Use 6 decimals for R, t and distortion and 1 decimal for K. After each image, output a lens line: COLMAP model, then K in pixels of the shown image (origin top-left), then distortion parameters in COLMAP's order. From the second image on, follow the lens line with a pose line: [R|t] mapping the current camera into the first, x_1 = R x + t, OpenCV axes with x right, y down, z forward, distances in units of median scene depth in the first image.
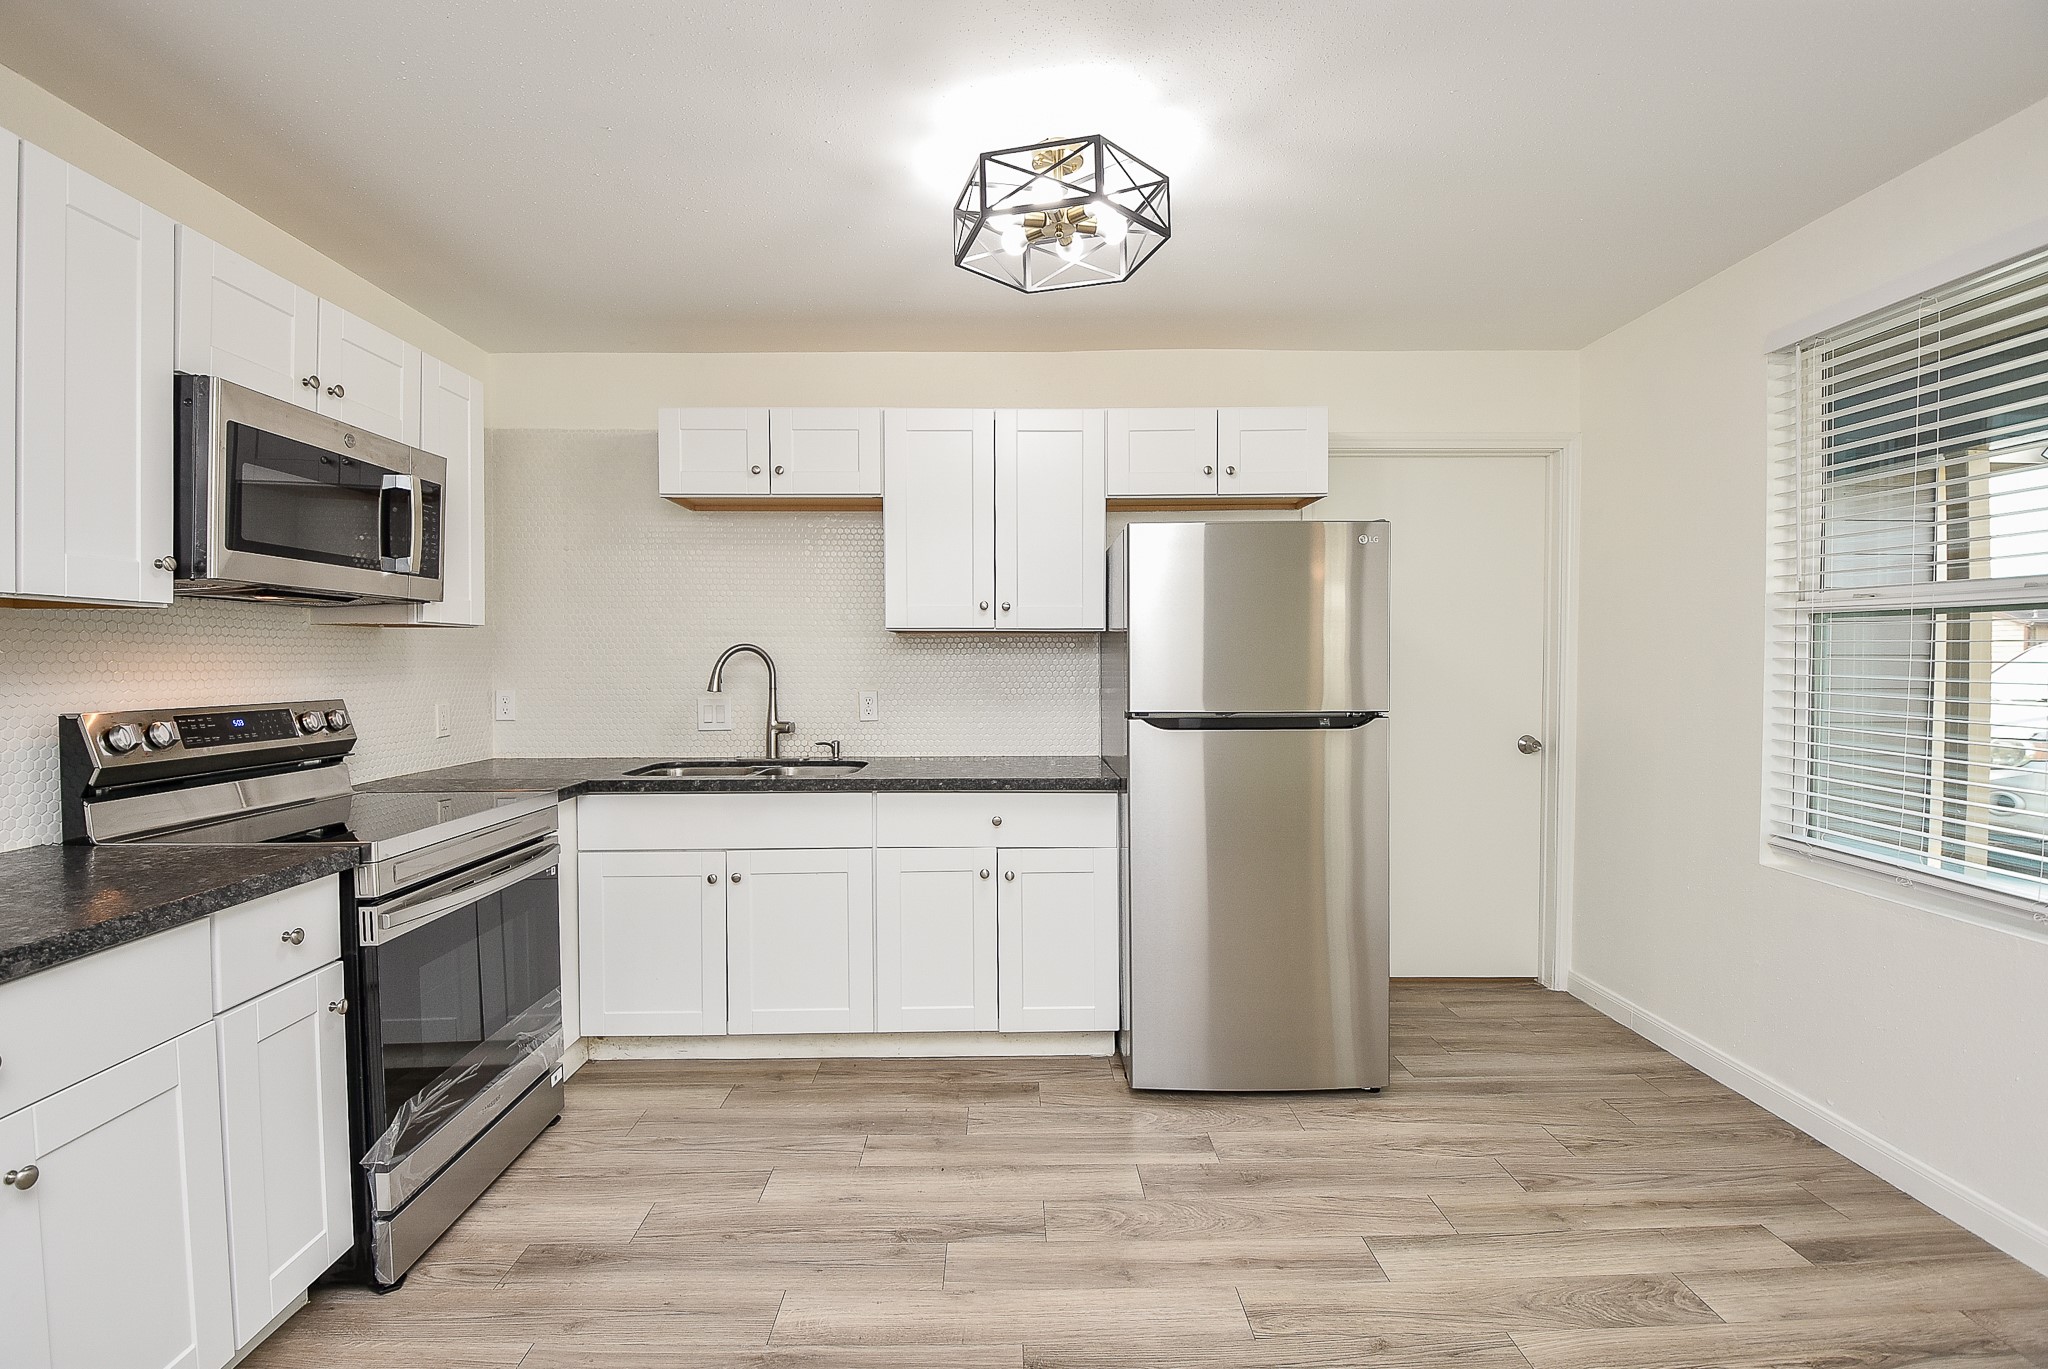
lens RADIAL K [[895.0, 0, 1013.2], [0, 895.0, 680.0], [0, 0, 1]] dist [0.013085, -0.020412]
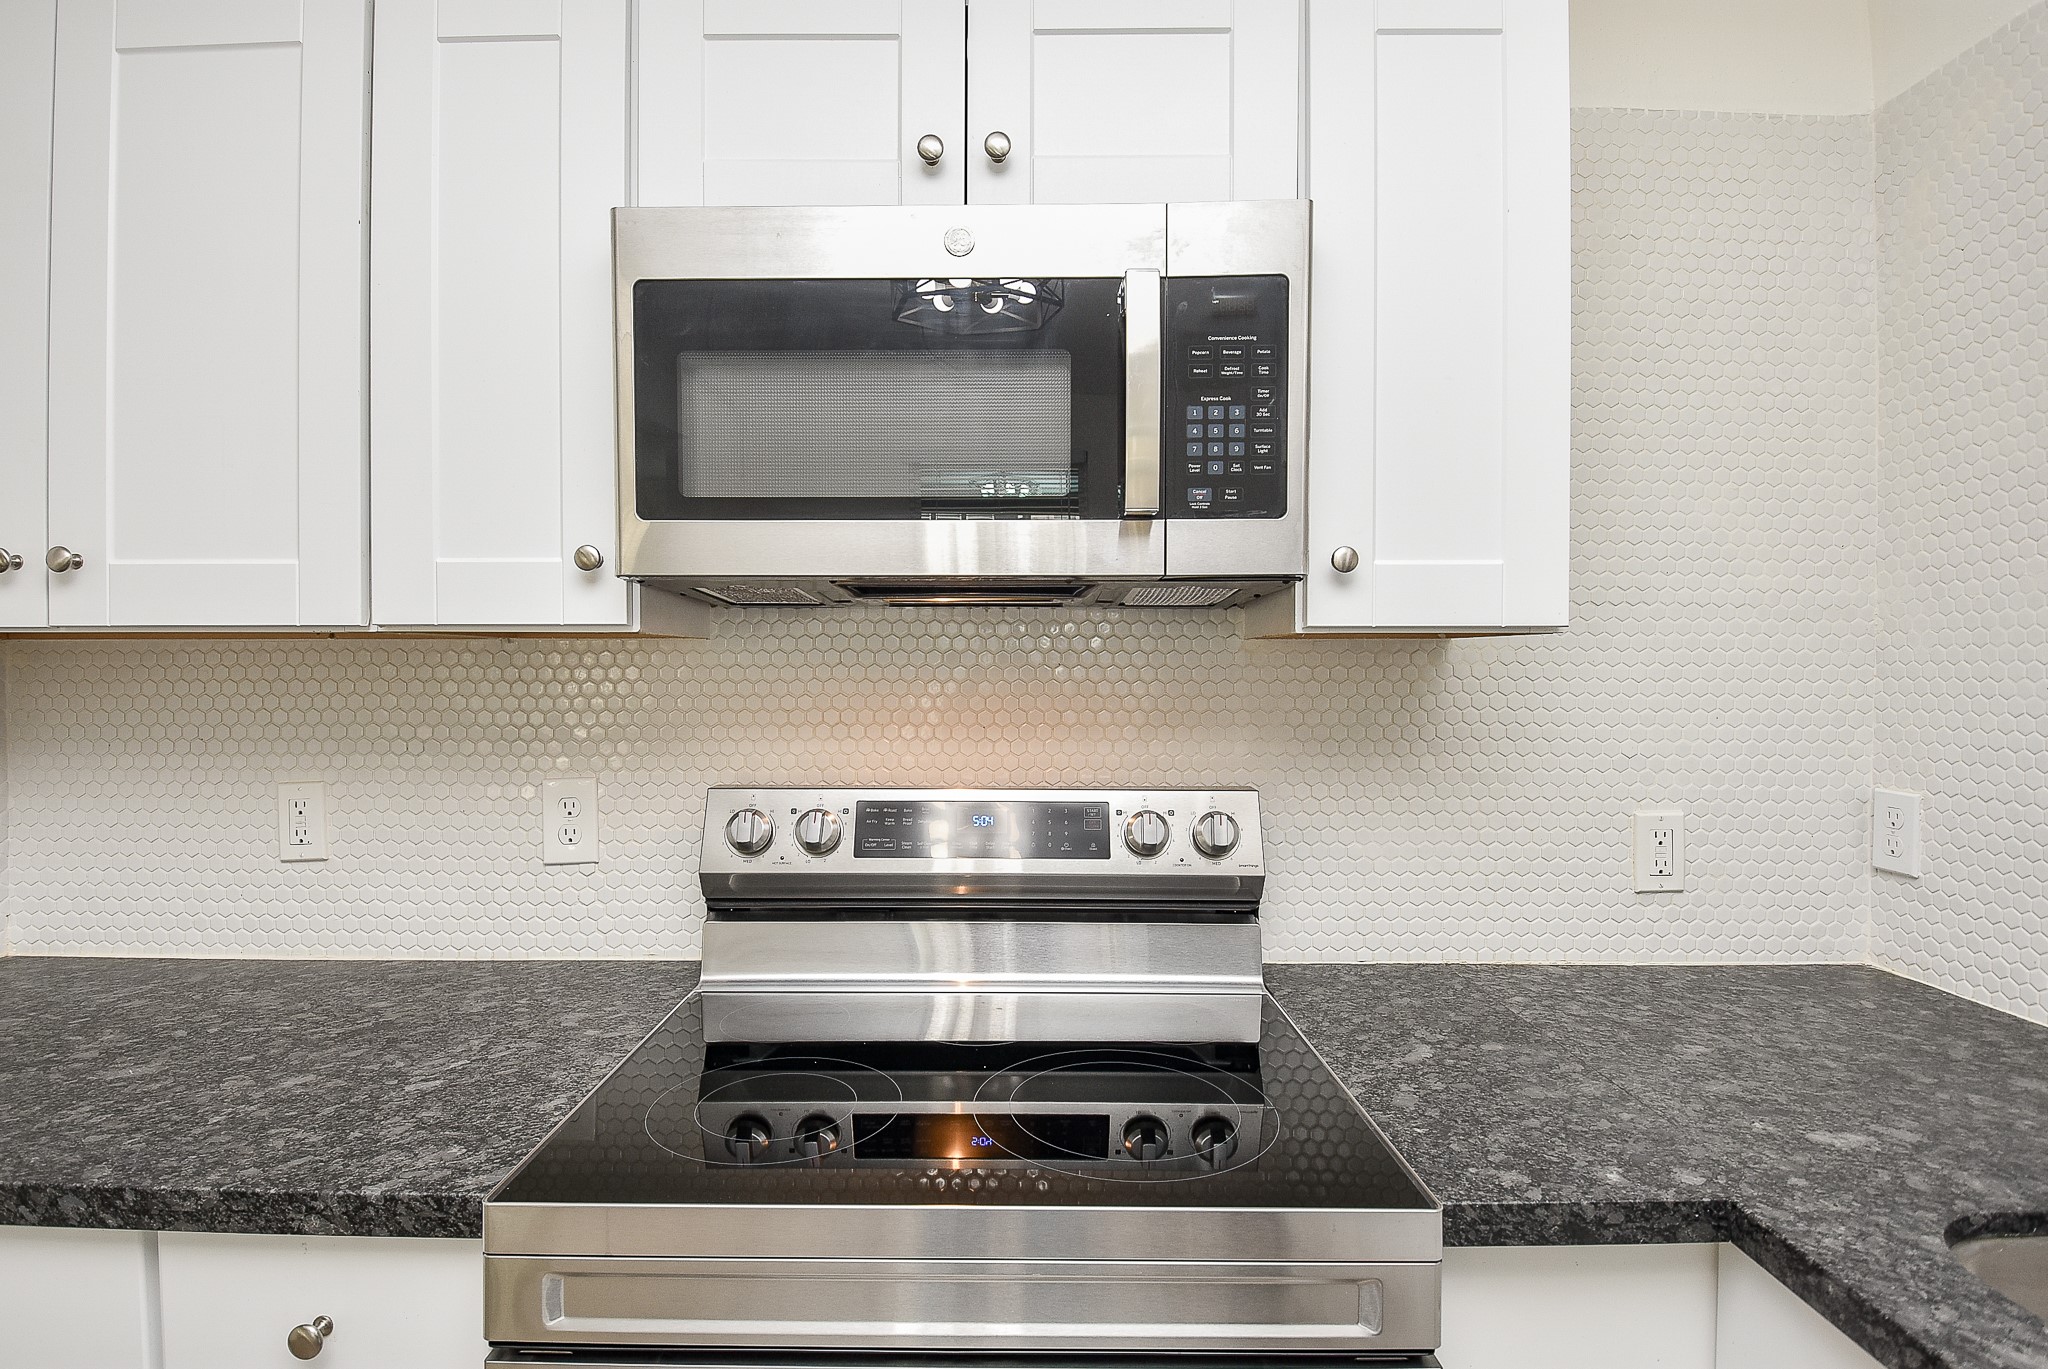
lens RADIAL K [[1003.4, 0, 1023.9], [0, 1003.4, 670.4], [0, 0, 1]] dist [-0.000313, -0.000090]
pose [[-0.019406, 0.001716, -0.999810, -0.199609], [-0.025129, 0.999682, 0.002203, -0.043746], [0.999496, 0.025167, -0.019356, 0.905658]]
